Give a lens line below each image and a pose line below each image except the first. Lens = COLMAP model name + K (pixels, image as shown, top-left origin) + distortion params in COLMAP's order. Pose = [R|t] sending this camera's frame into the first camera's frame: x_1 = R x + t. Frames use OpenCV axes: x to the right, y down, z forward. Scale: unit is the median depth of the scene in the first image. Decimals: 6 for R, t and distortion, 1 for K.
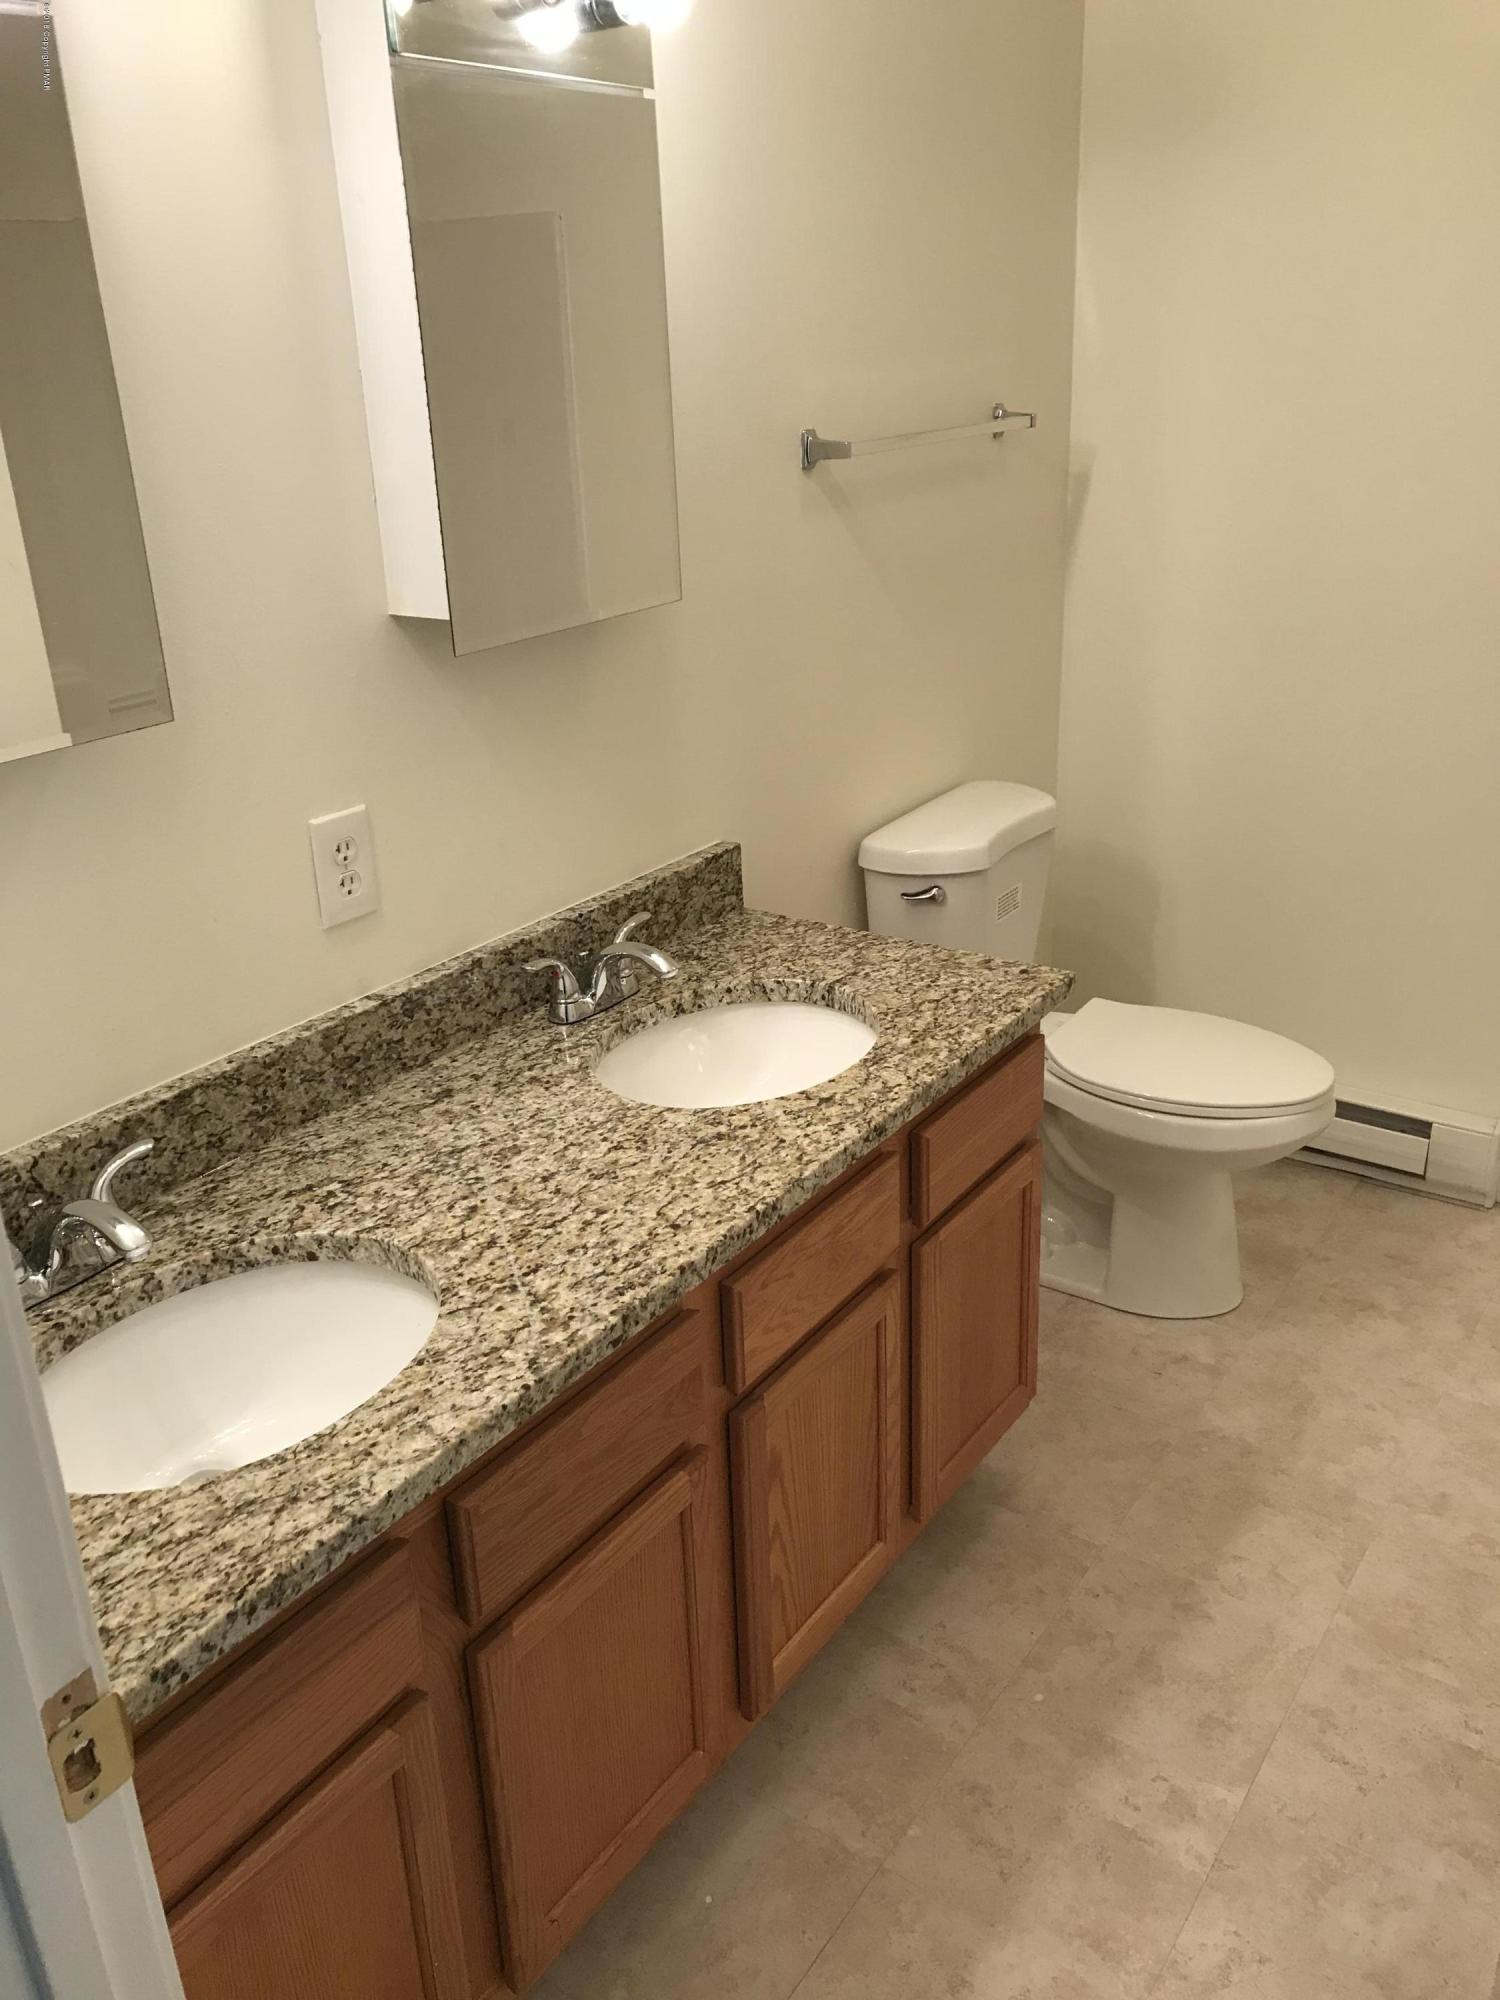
lens RADIAL K [[1658.2, 0, 774.9], [0, 1658.2, 993.6], [0, 0, 1]] dist [0.084019, -0.274729]
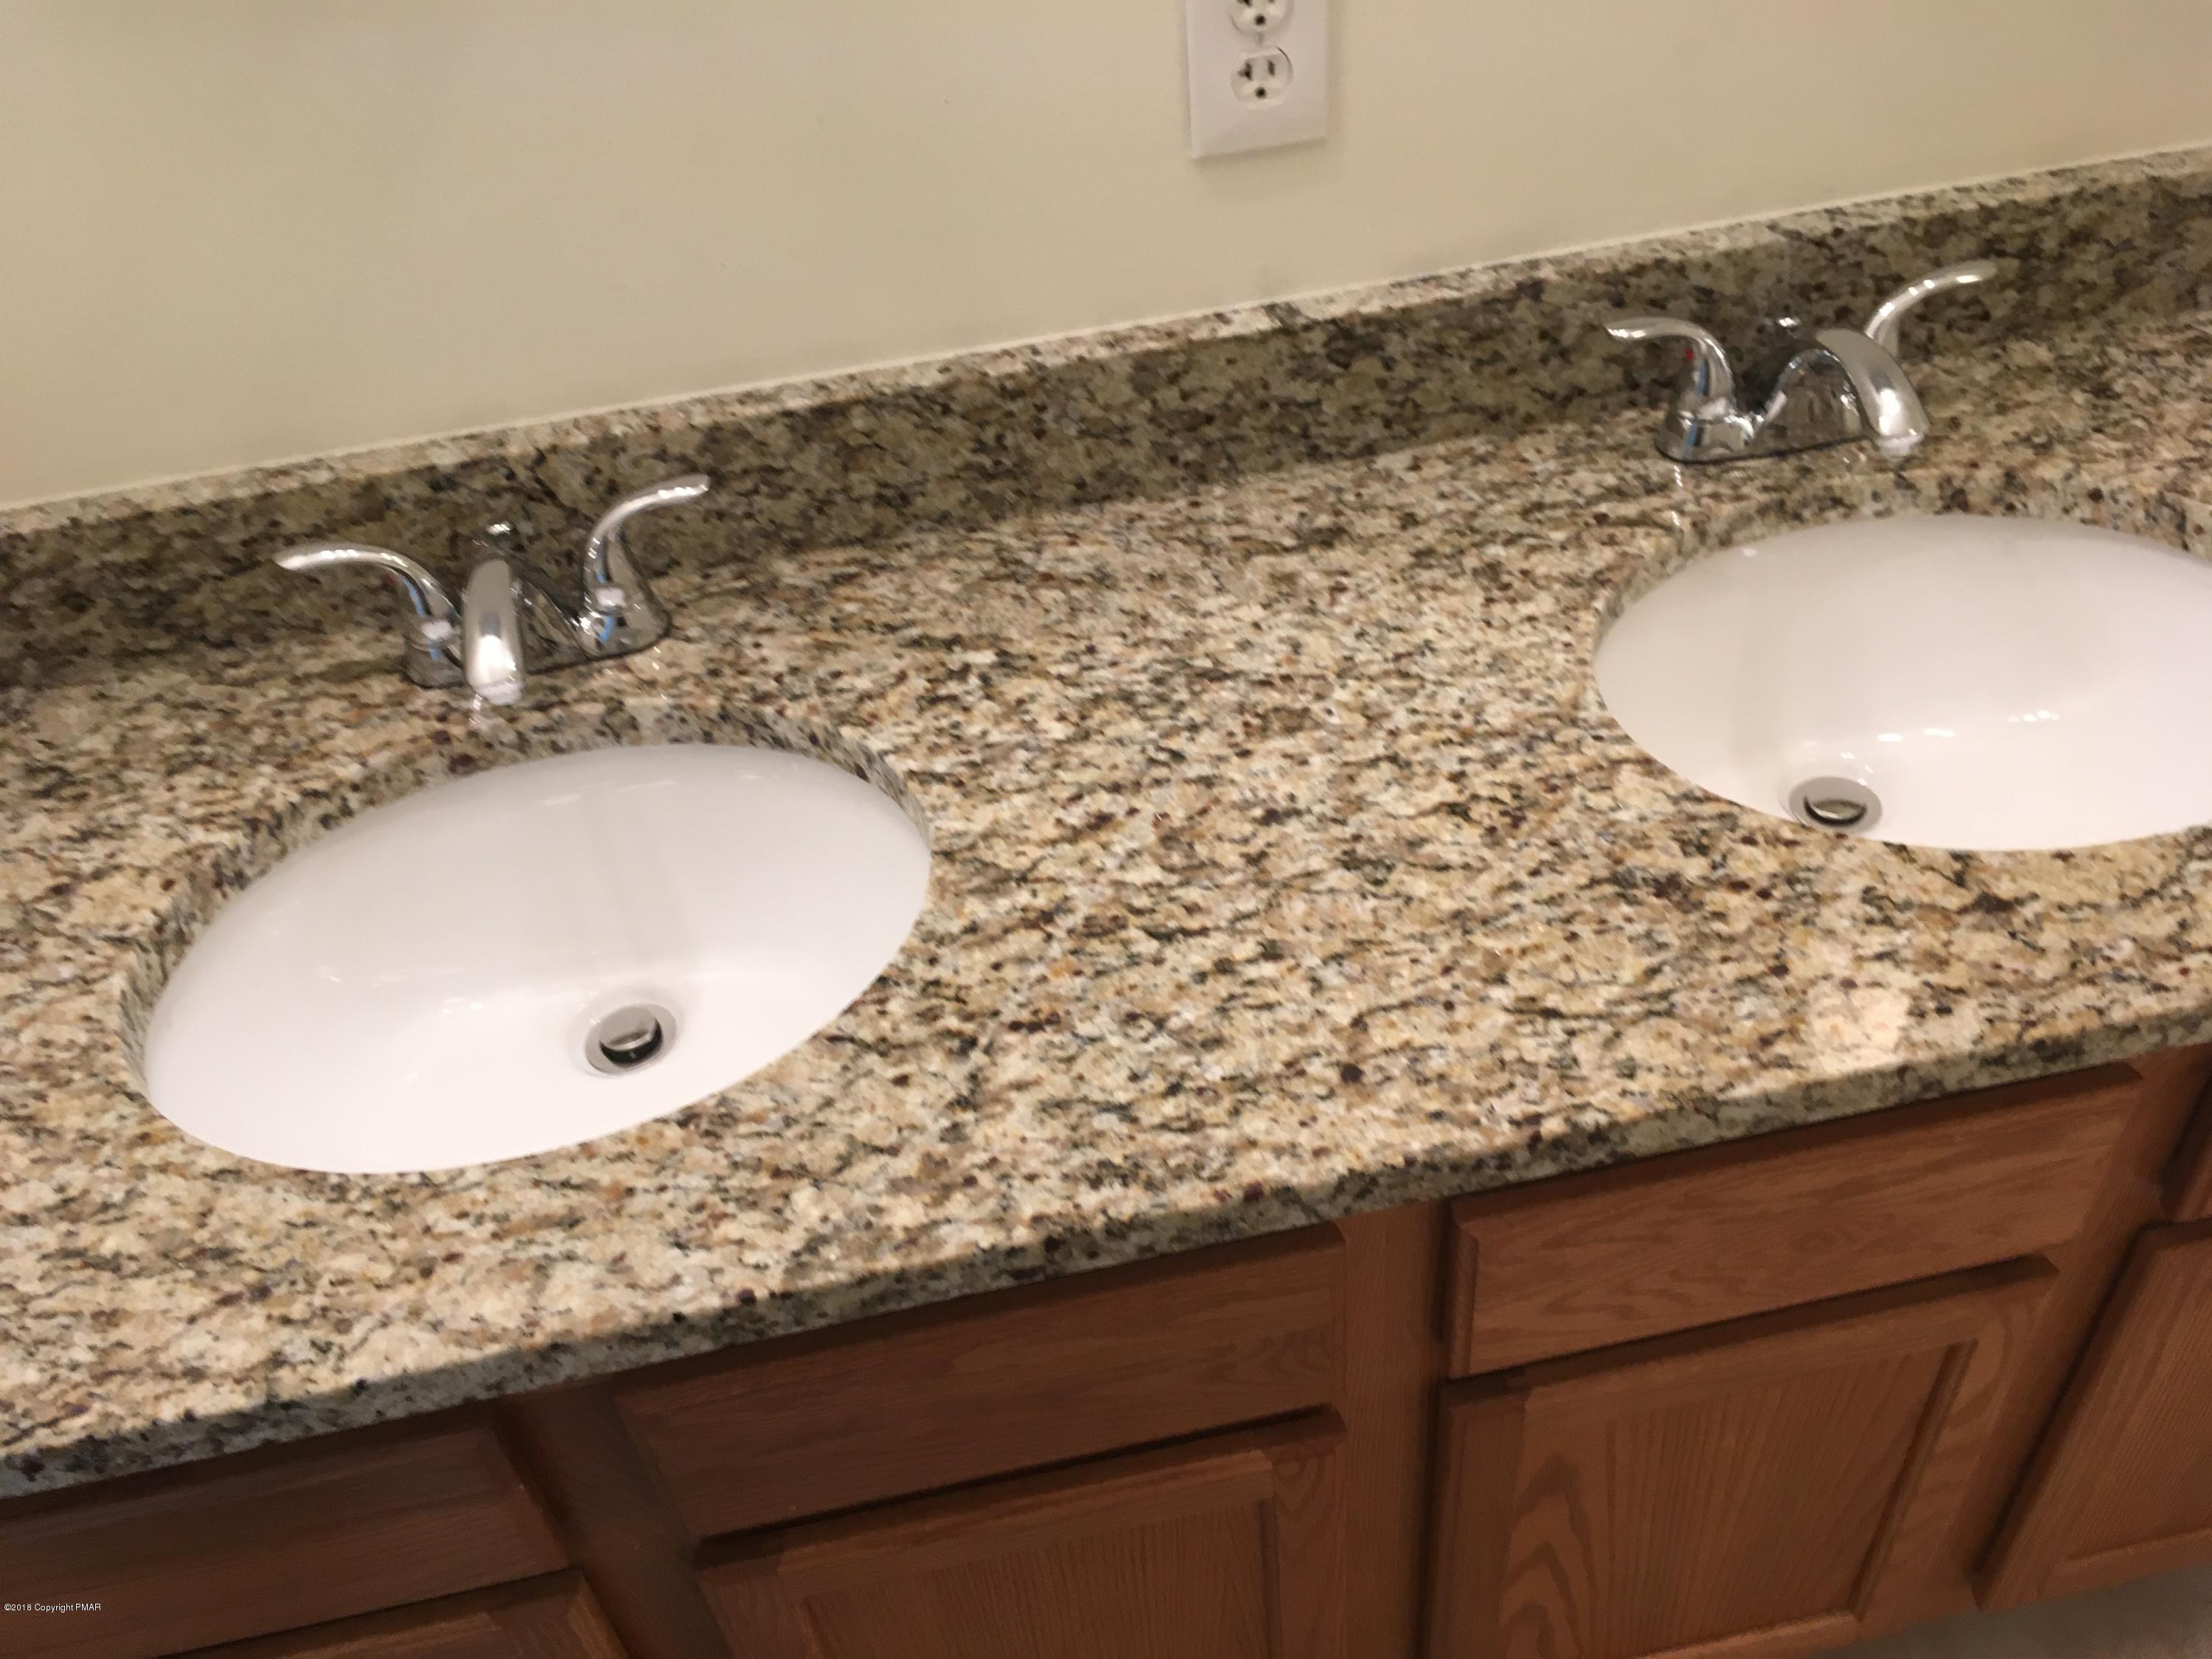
lens RADIAL K [[1854.5, 0, 1112.7], [0, 1854.5, 845.4], [0, 0, 1]] dist [0.067243, -0.085037]
pose [[0.699351, 0.468107, -0.540170, 0.130825], [-0.208427, 0.856427, 0.472326, -0.131489], [0.683715, -0.217736, 0.696509, 0.563514]]
